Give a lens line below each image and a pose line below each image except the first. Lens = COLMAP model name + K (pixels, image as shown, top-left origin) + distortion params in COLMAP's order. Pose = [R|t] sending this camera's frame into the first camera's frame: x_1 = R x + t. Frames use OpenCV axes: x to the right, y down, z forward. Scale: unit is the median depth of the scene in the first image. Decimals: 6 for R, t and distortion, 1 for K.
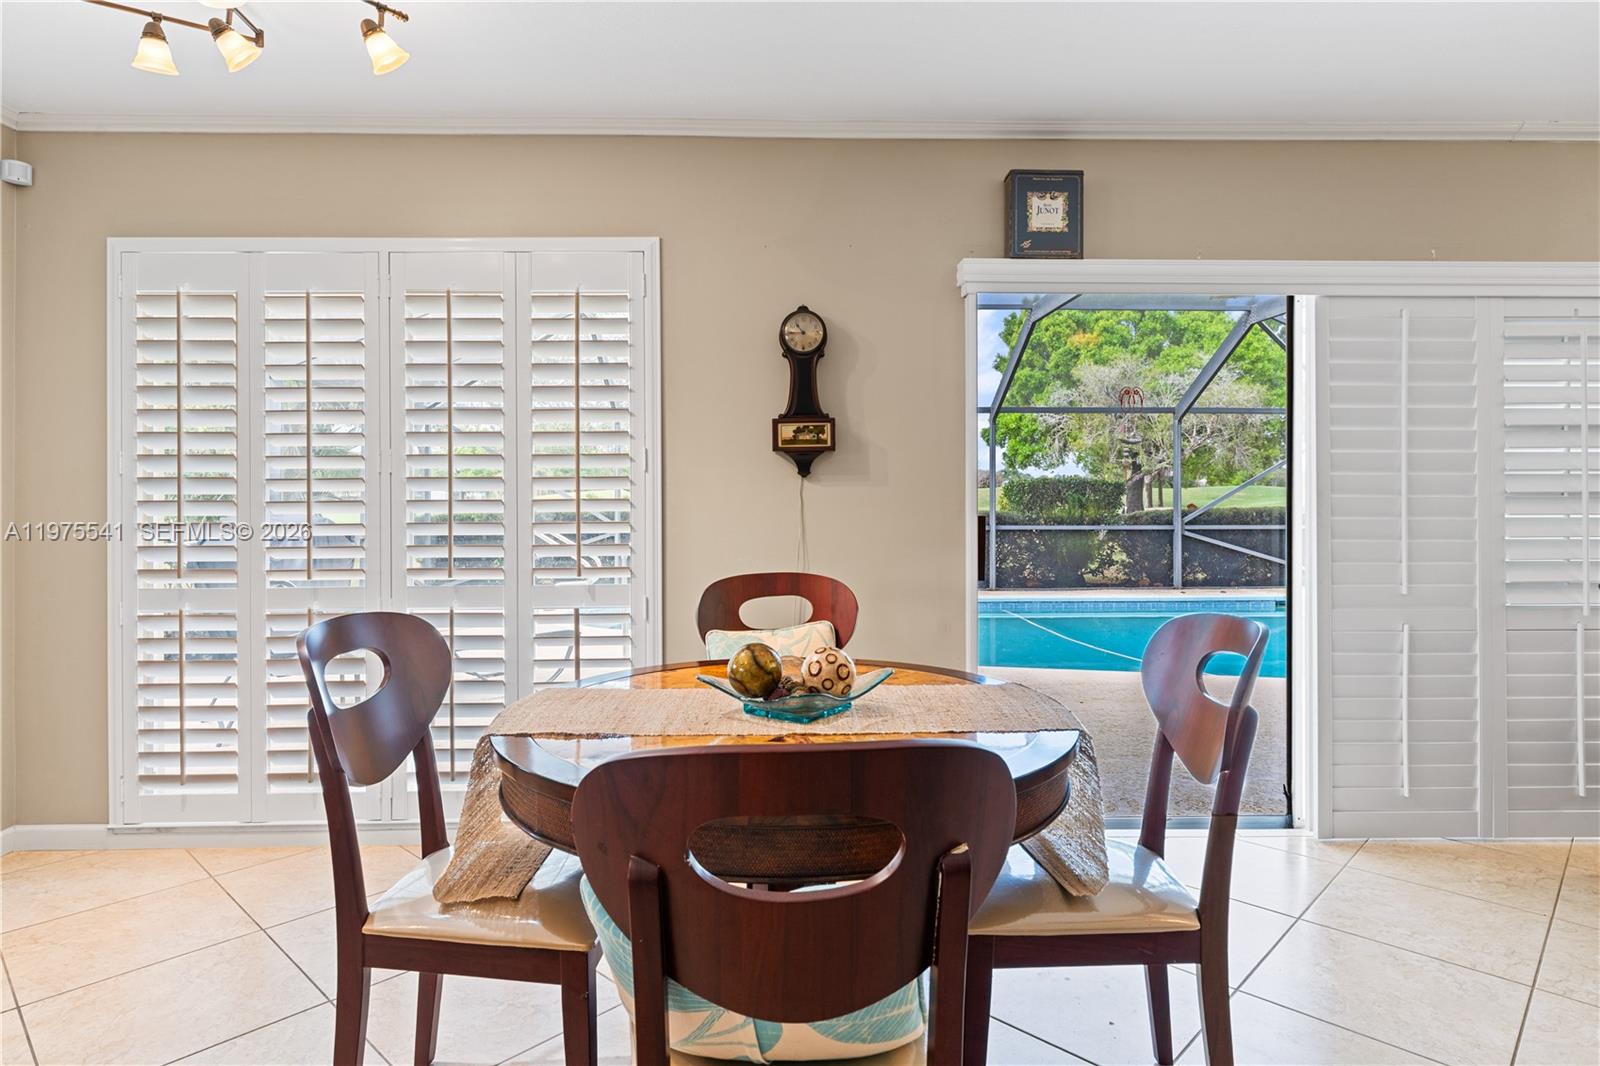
lens RADIAL K [[911.3, 0, 801.1], [0, 911.3, 506.7], [0, 0, 1]] dist [0.005069, 0.001414]
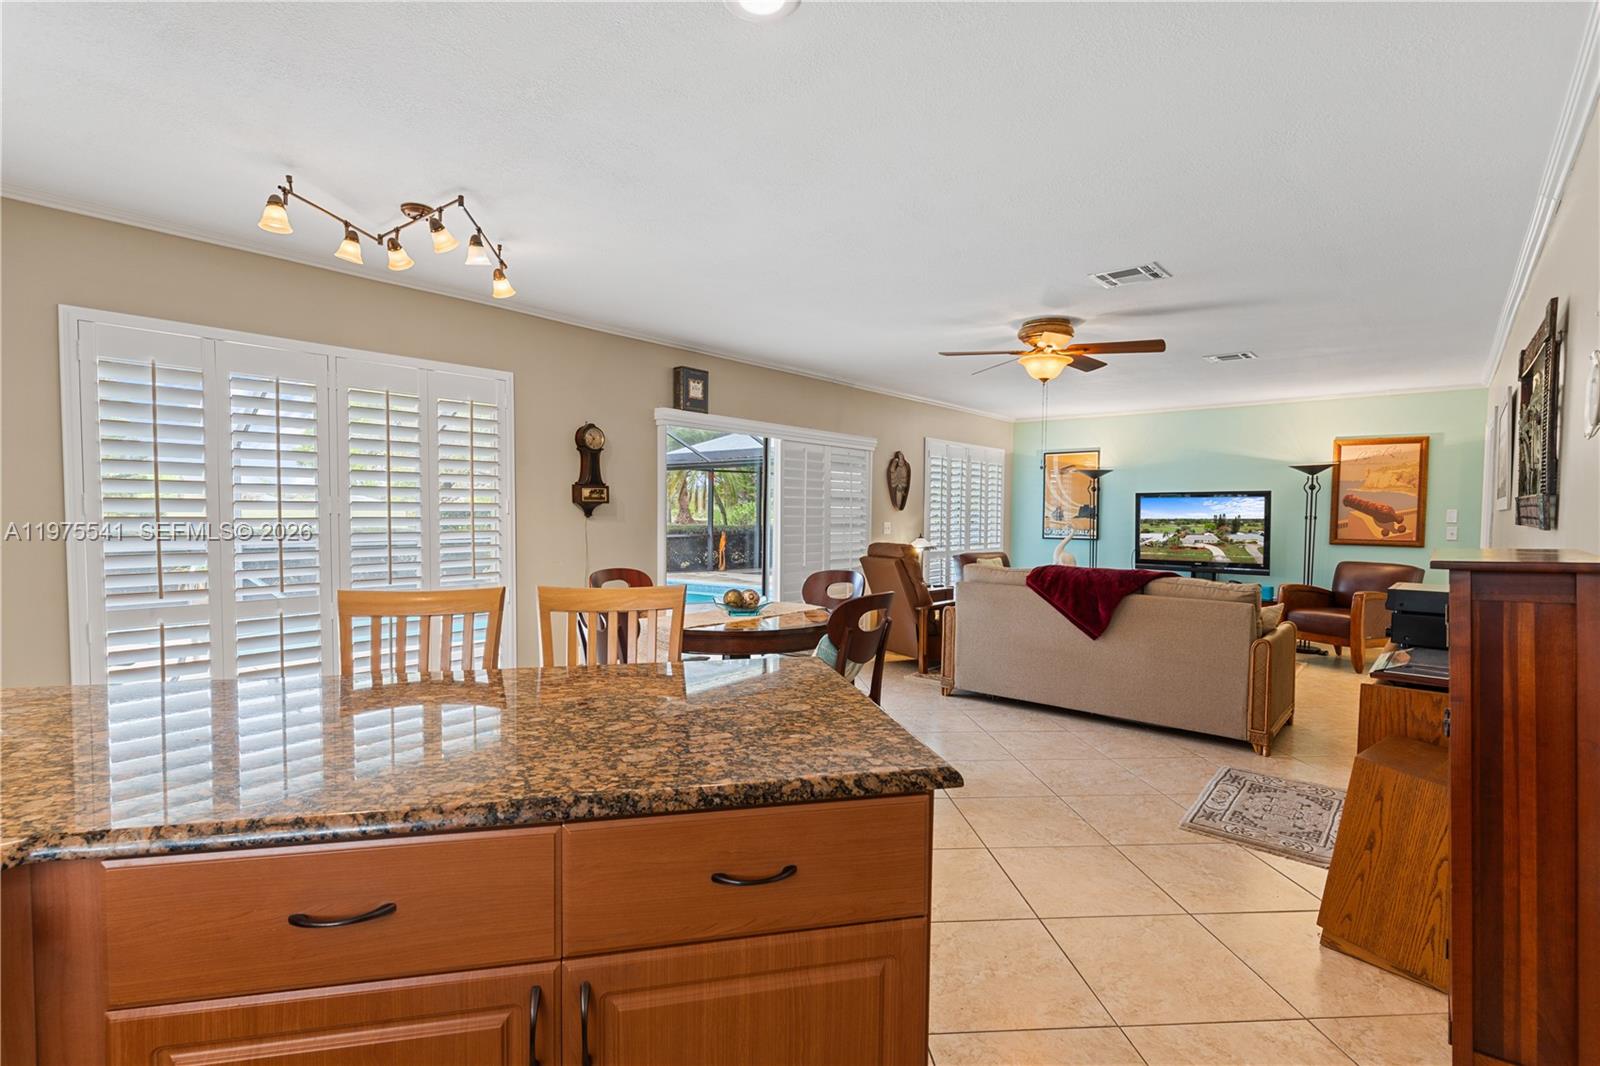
lens RADIAL K [[760.4, 0, 800.0], [0, 760.4, 533.0], [0, 0, 1]] dist [0.001703, 0.000407]
pose [[0.656574, -0.013960, 0.754133, -0.865038], [-0.003898, 0.999753, 0.021900, -0.036198], [-0.754252, -0.017319, 0.656357, -0.308991]]
